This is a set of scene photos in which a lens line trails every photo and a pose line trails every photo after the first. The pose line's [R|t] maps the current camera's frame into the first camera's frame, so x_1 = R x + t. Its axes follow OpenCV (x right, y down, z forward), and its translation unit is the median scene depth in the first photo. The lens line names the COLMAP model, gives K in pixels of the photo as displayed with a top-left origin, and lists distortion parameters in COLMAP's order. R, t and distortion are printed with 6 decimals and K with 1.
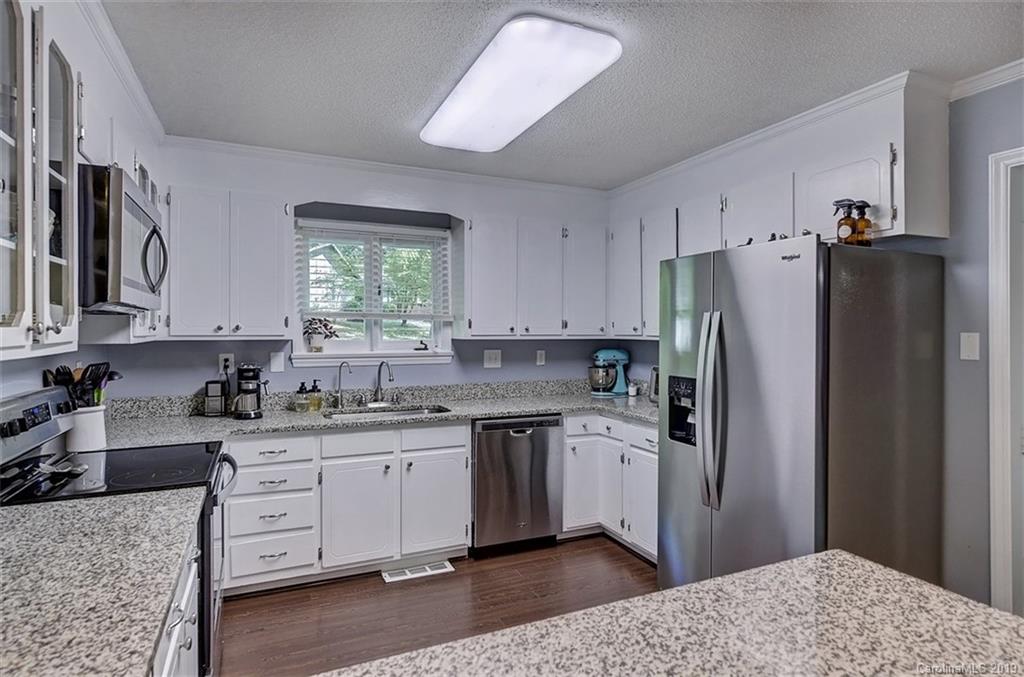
lens RADIAL K [[559.0, 0, 511.3], [0, 559.0, 331.3], [0, 0, 1]] dist [-0.001535, -0.000582]
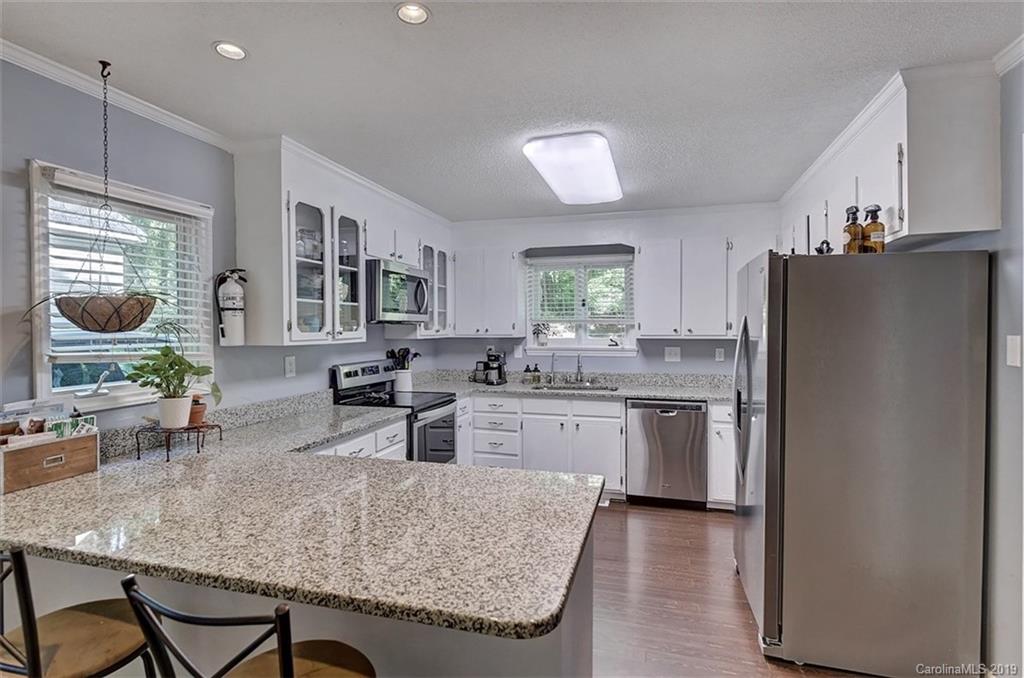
lens RADIAL K [[500.0, 0, 507.0], [0, 500.0, 332.6], [0, 0, 1]] dist [-0.000712, -0.000868]
pose [[0.755044, 0.001780, -0.655671, 0.507238], [0.001908, 0.999986, 0.004912, -0.005614], [0.655671, -0.004960, 0.755031, -0.085599]]
